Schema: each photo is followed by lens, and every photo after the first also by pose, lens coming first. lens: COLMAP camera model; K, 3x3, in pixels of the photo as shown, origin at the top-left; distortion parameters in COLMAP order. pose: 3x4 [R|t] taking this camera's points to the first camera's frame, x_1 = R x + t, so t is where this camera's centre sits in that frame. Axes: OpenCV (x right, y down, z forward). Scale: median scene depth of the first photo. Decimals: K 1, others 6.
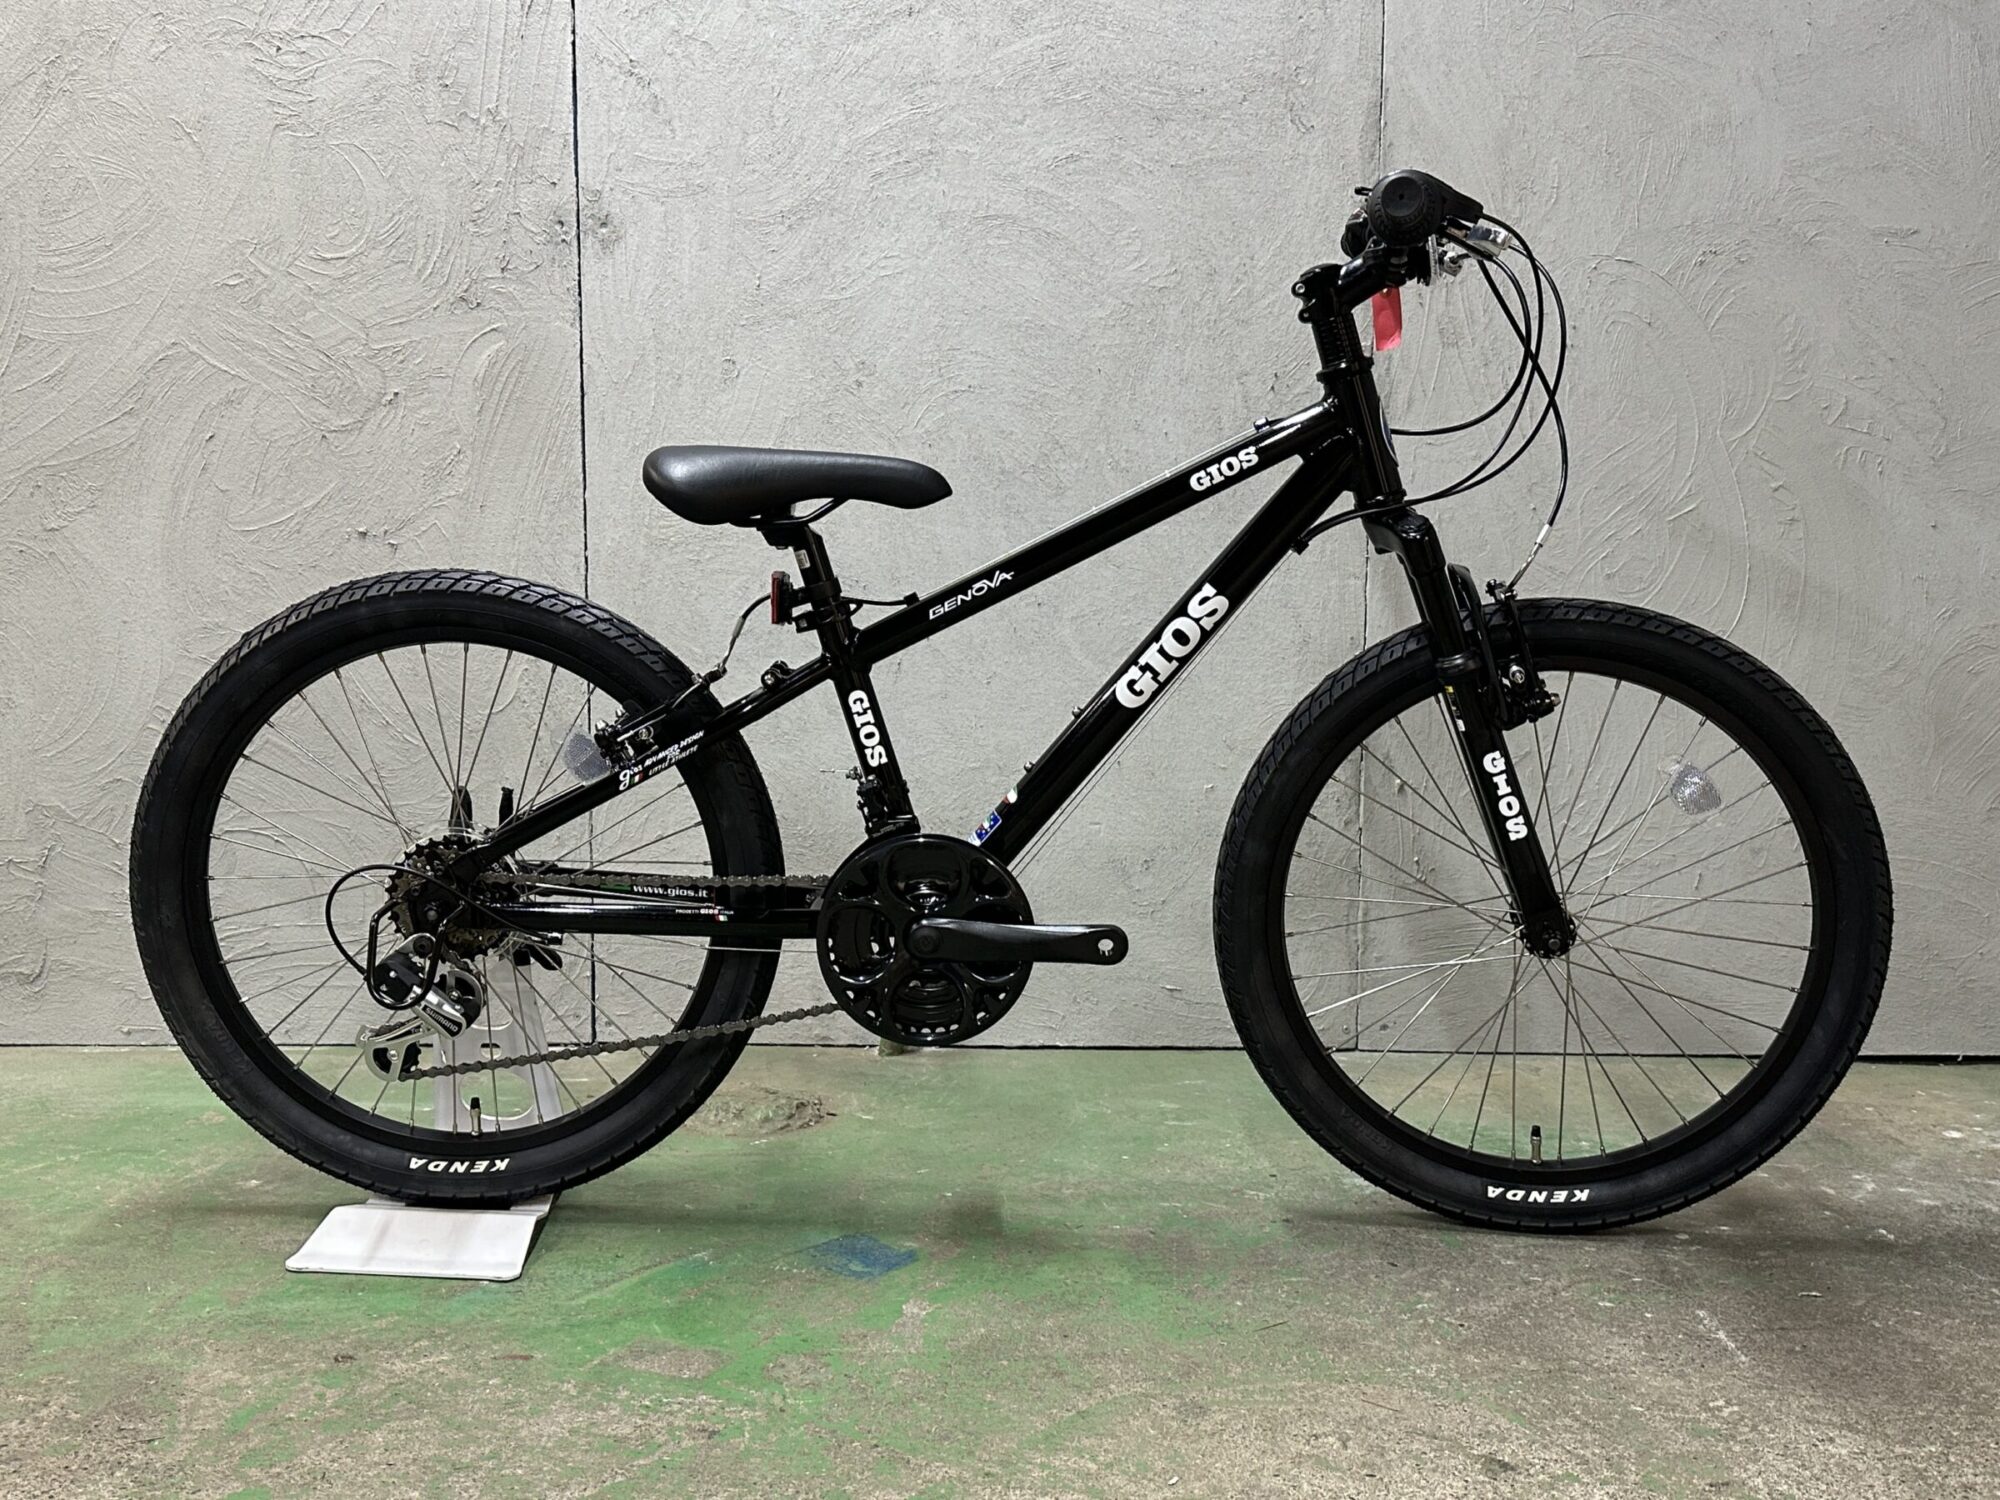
lens RADIAL K [[1951.5, 0, 993.7], [0, 1951.5, 731.2], [0, 0, 1]] dist [0.191018, -0.427684]
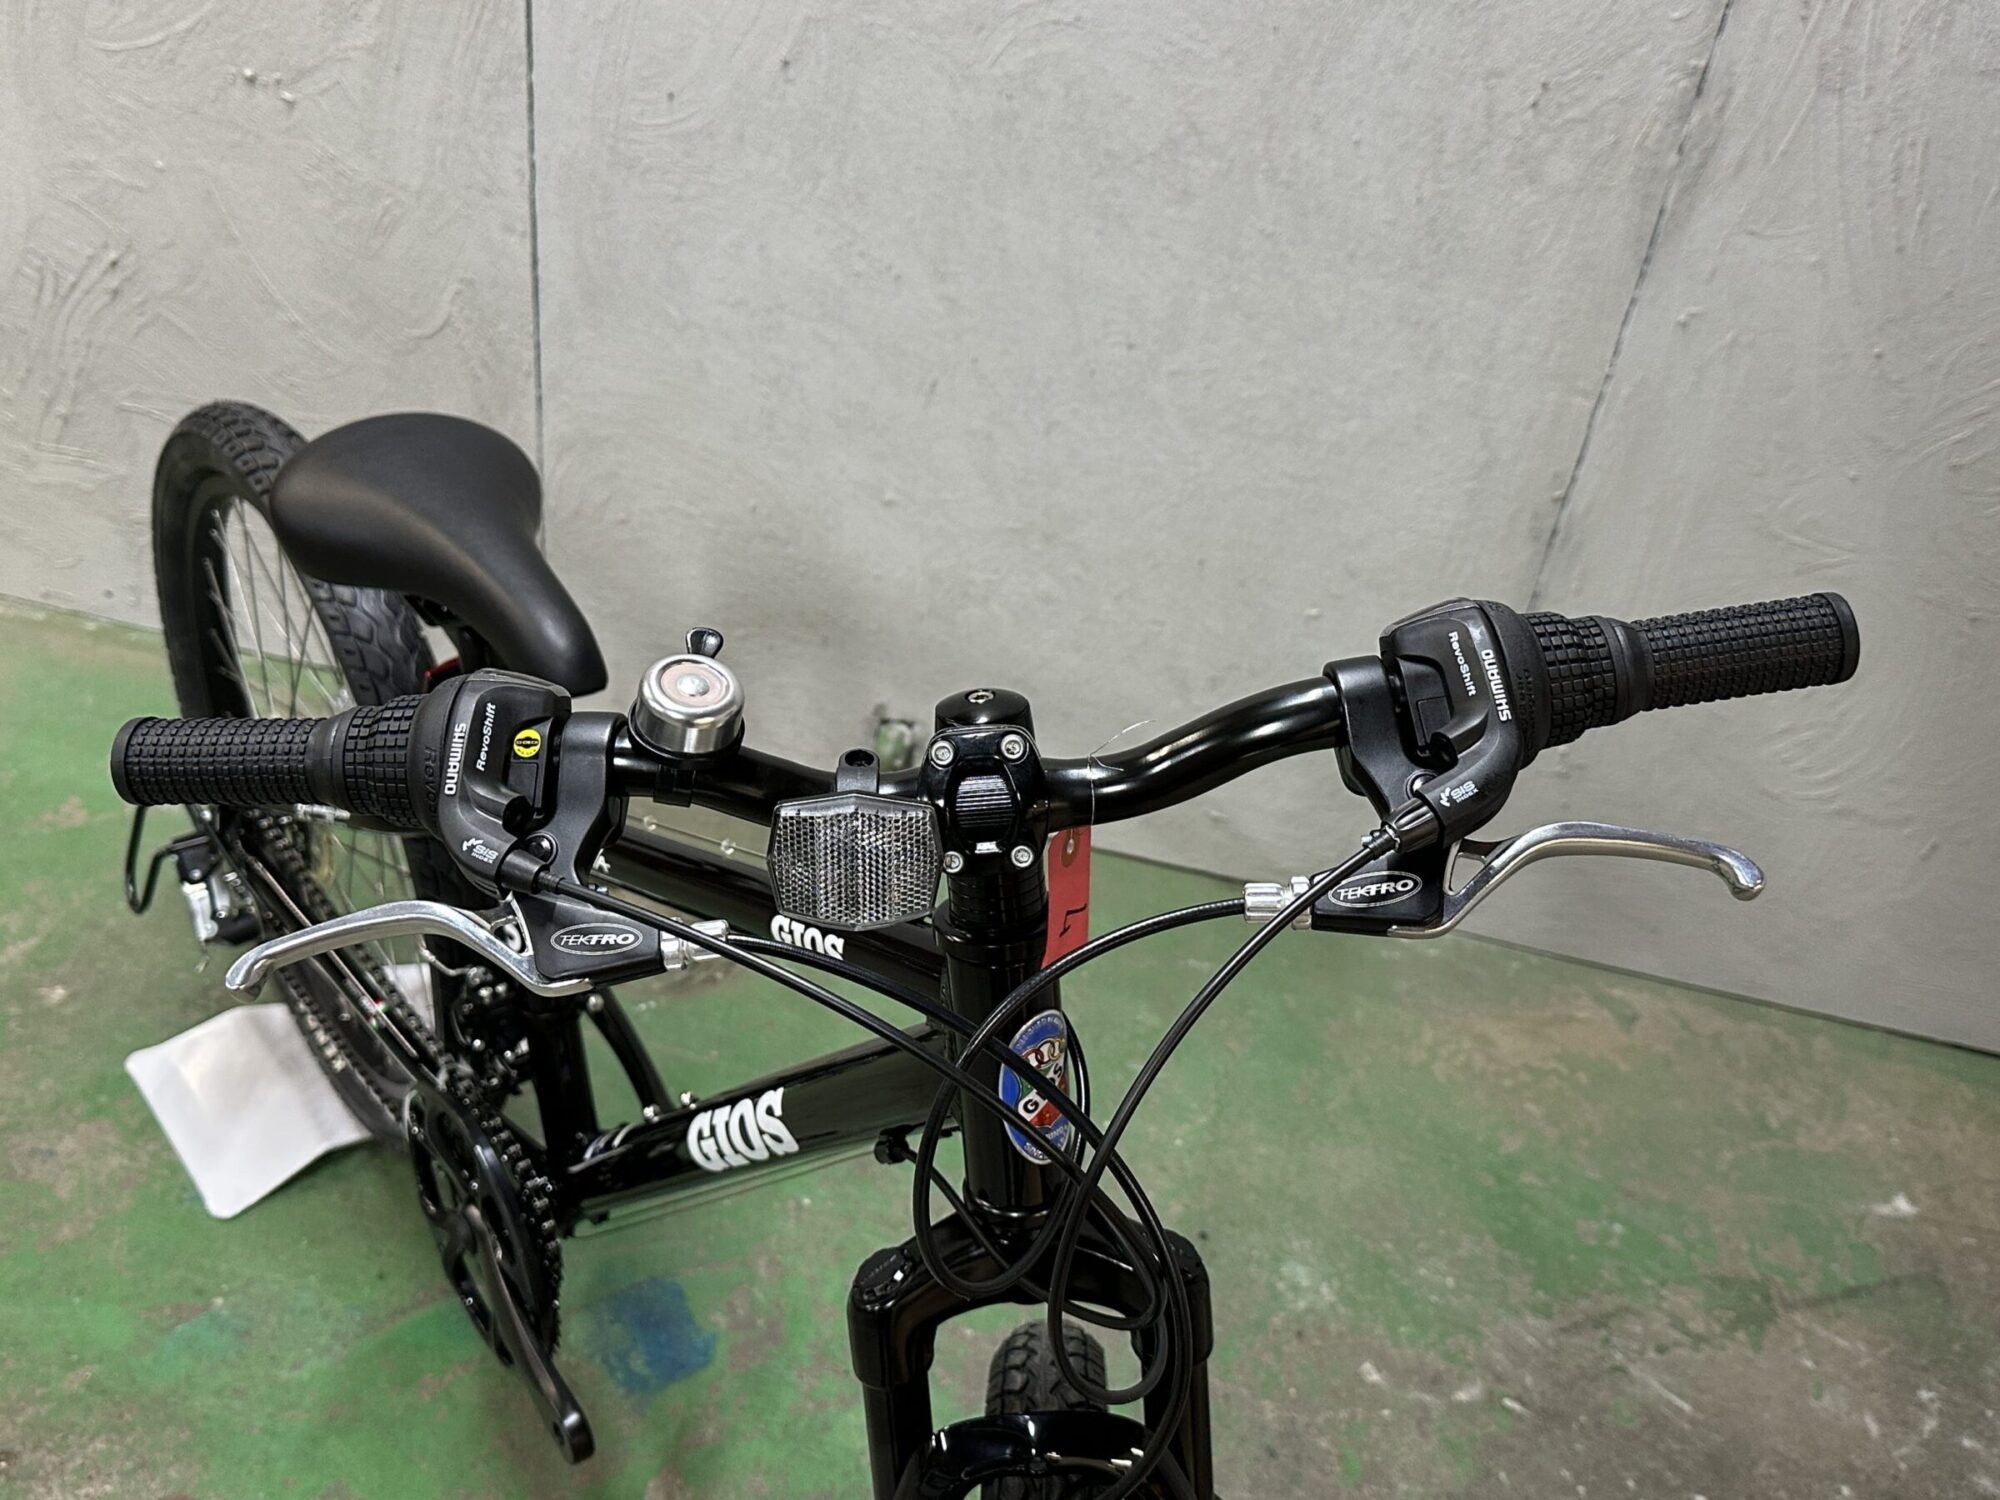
lens RADIAL K [[1957.8, 0, 992.0], [0, 1957.8, 733.5], [0, 0, 1]] dist [0.177838, -0.416539]
pose [[0.970896, 0.212821, -0.109860, 0.085439], [-0.131687, 0.857495, 0.497354, -0.301618], [0.200051, -0.468412, 0.860564, 0.307234]]
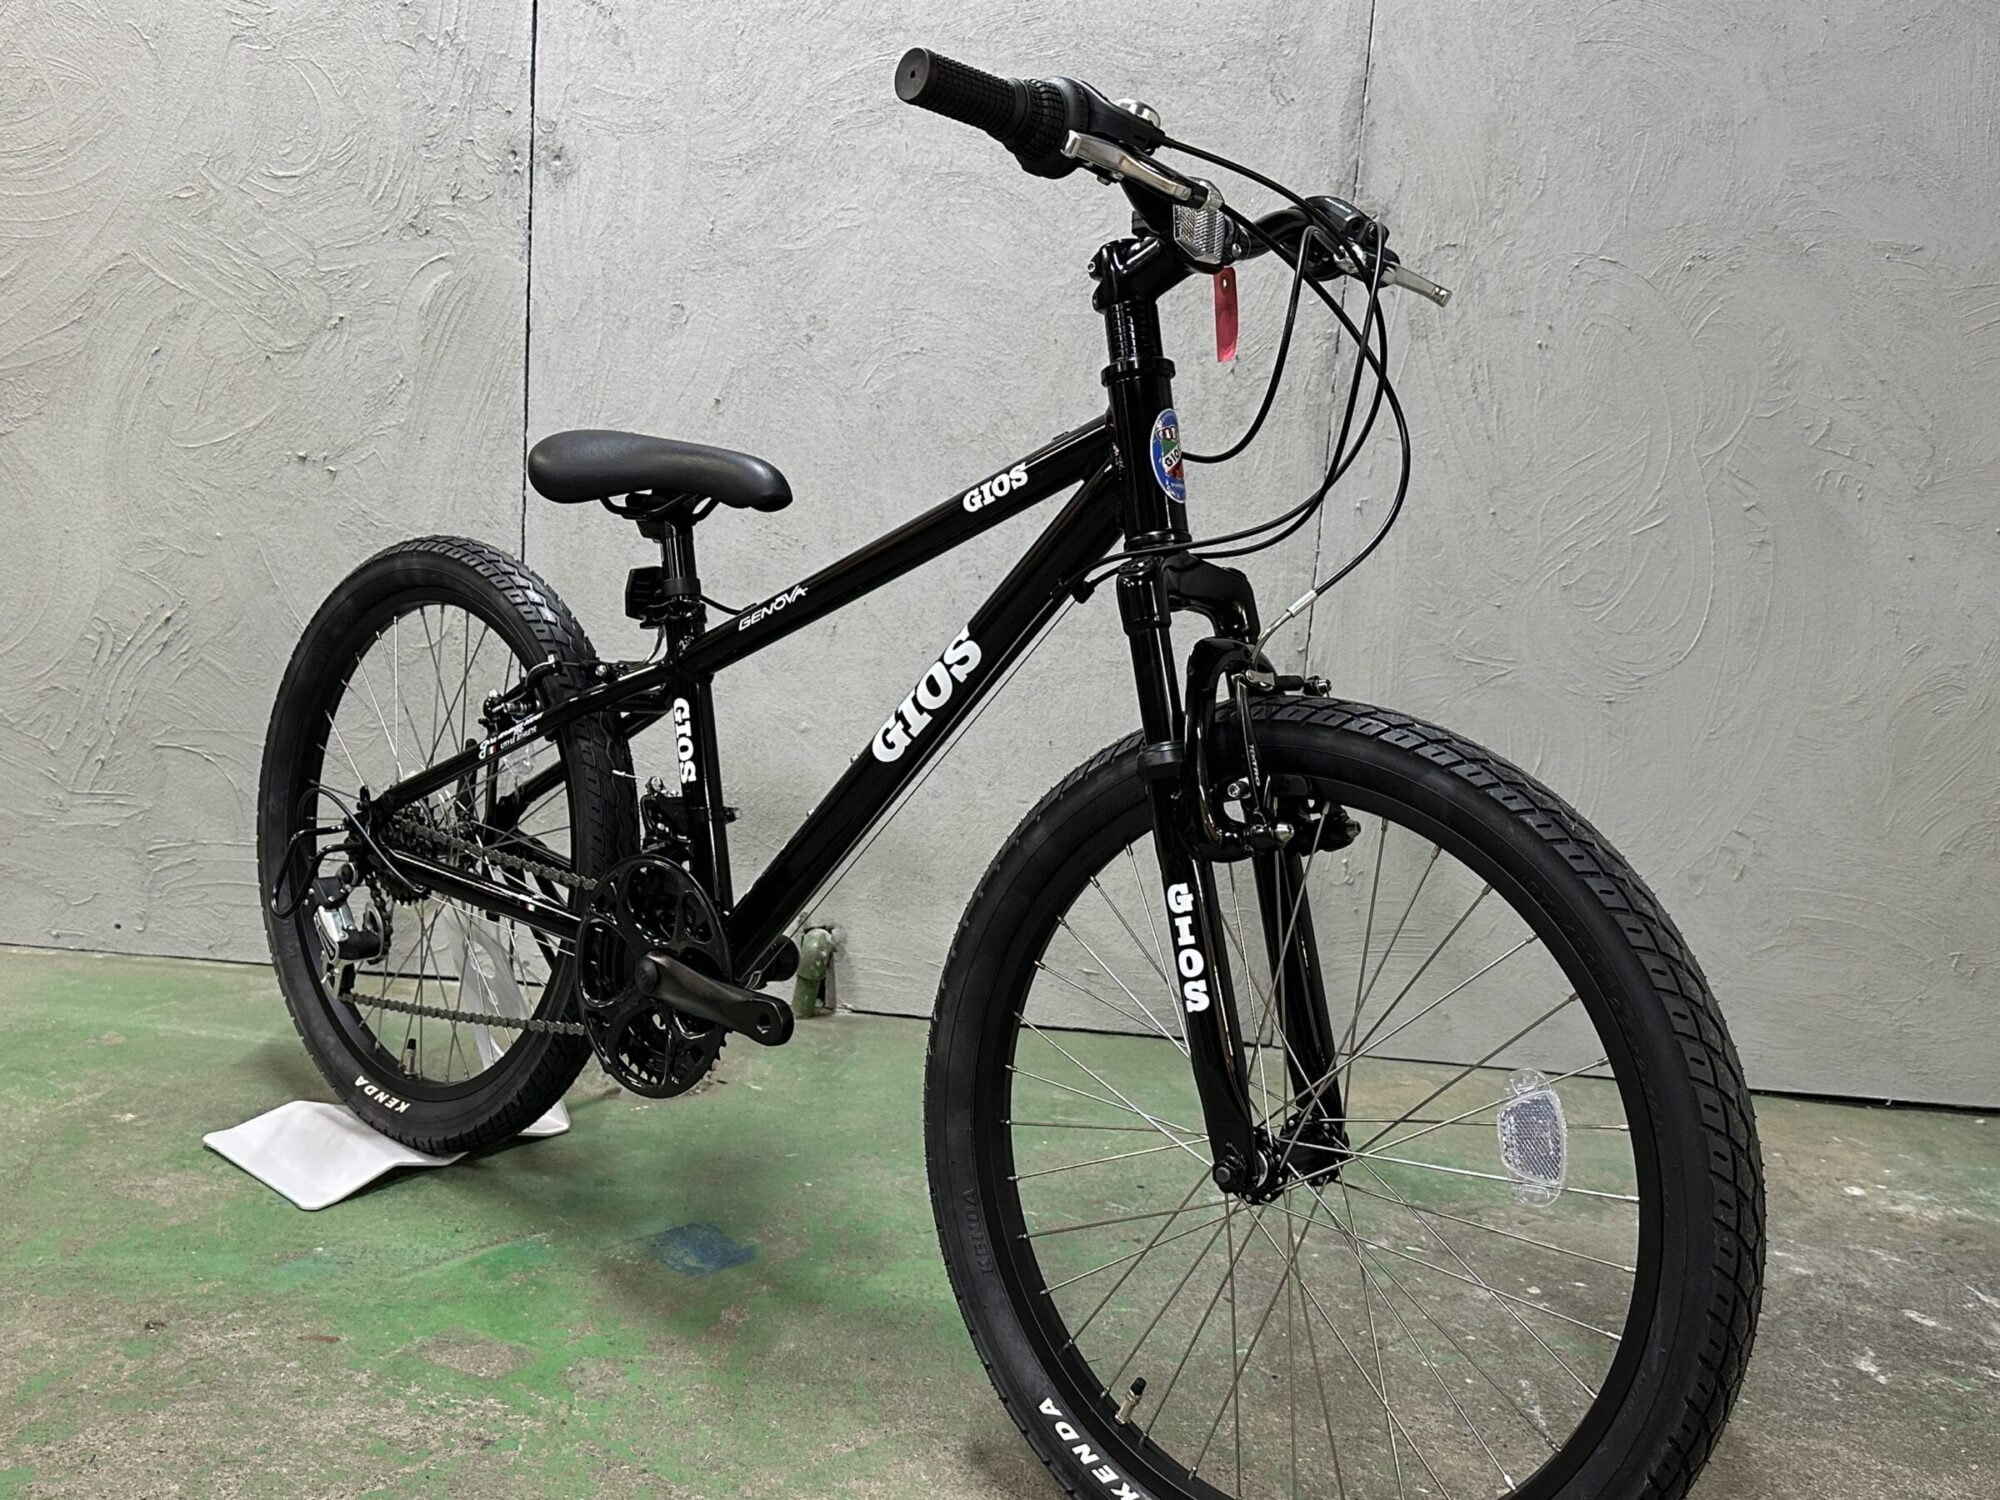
lens RADIAL K [[1956.9, 0, 994.7], [0, 1956.9, 732.3], [0, 0, 1]] dist [0.185048, -0.420455]
pose [[0.996646, 0.071284, -0.040201, 0.077338], [-0.068573, 0.995512, 0.065213, -0.052828], [0.044669, -0.062237, 0.997061, 0.015729]]
